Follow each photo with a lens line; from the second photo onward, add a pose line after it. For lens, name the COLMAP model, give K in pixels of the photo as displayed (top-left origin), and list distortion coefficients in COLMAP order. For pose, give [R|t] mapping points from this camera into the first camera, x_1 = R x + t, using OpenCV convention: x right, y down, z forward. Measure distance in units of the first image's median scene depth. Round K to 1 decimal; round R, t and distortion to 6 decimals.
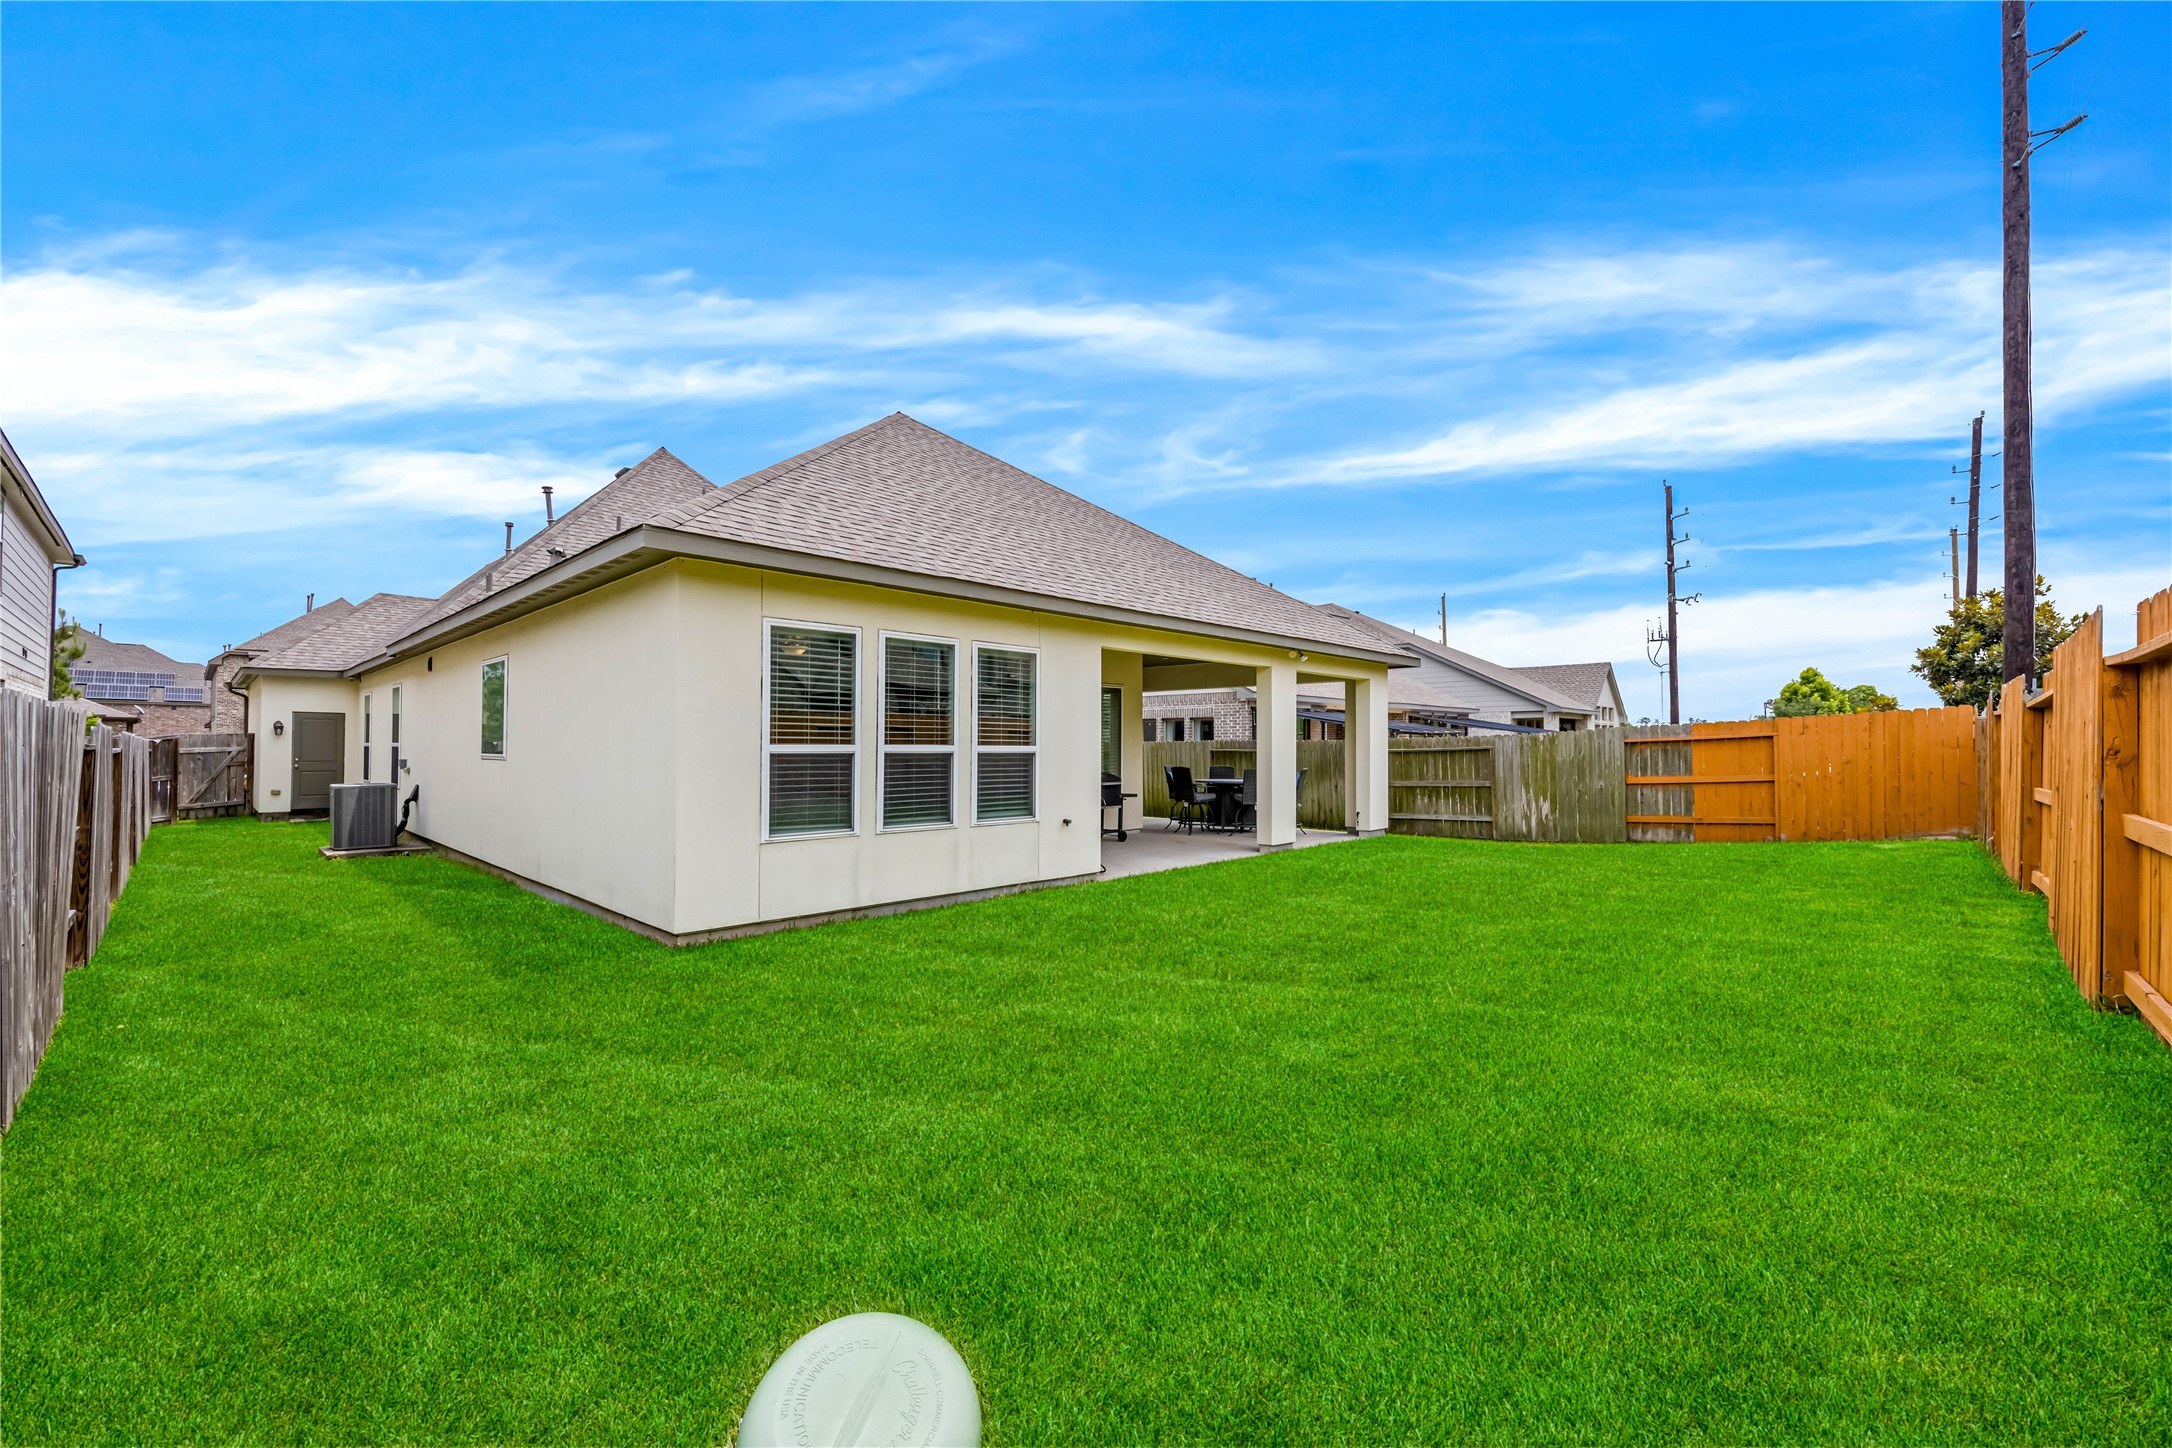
lens RADIAL K [[862.5, 0, 1083.2], [0, 862.5, 732.7], [0, 0, 1]] dist [-0.008141, -0.000383]
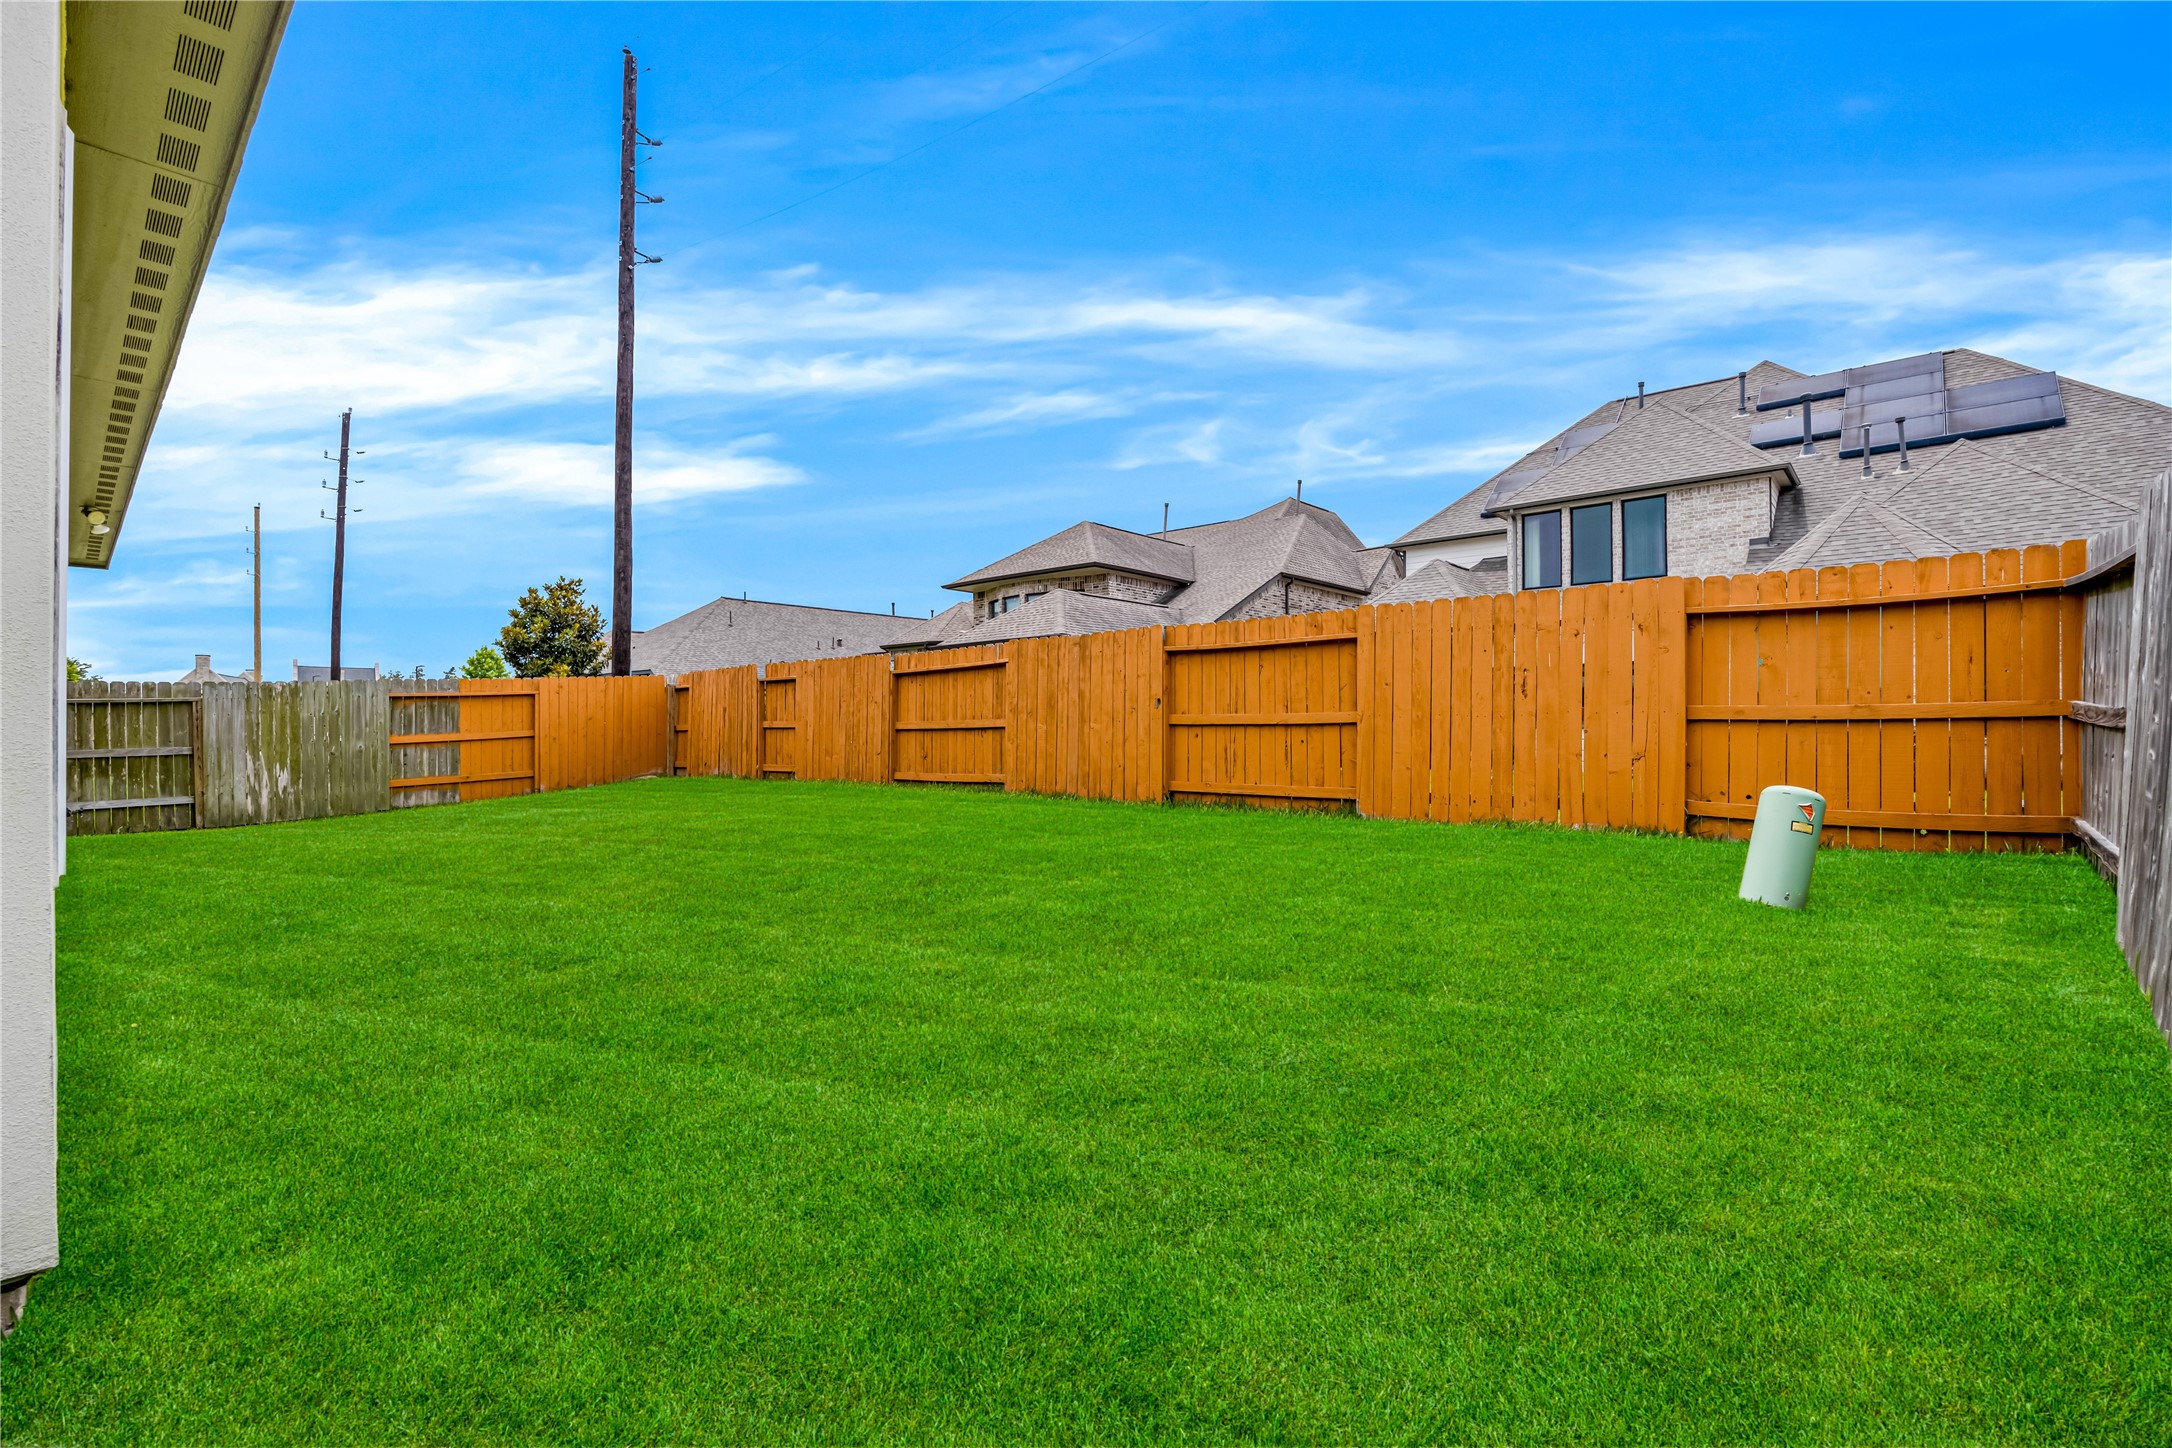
lens RADIAL K [[847.5, 0, 1082.9], [0, 847.5, 732.9], [0, 0, 1]] dist [-0.008415, -0.000212]
pose [[0.999999, 0.000893, 0.001230, -0.137033], [-0.000888, 0.999992, -0.003987, 0.019364], [-0.001234, 0.003986, 0.999991, 0.000651]]
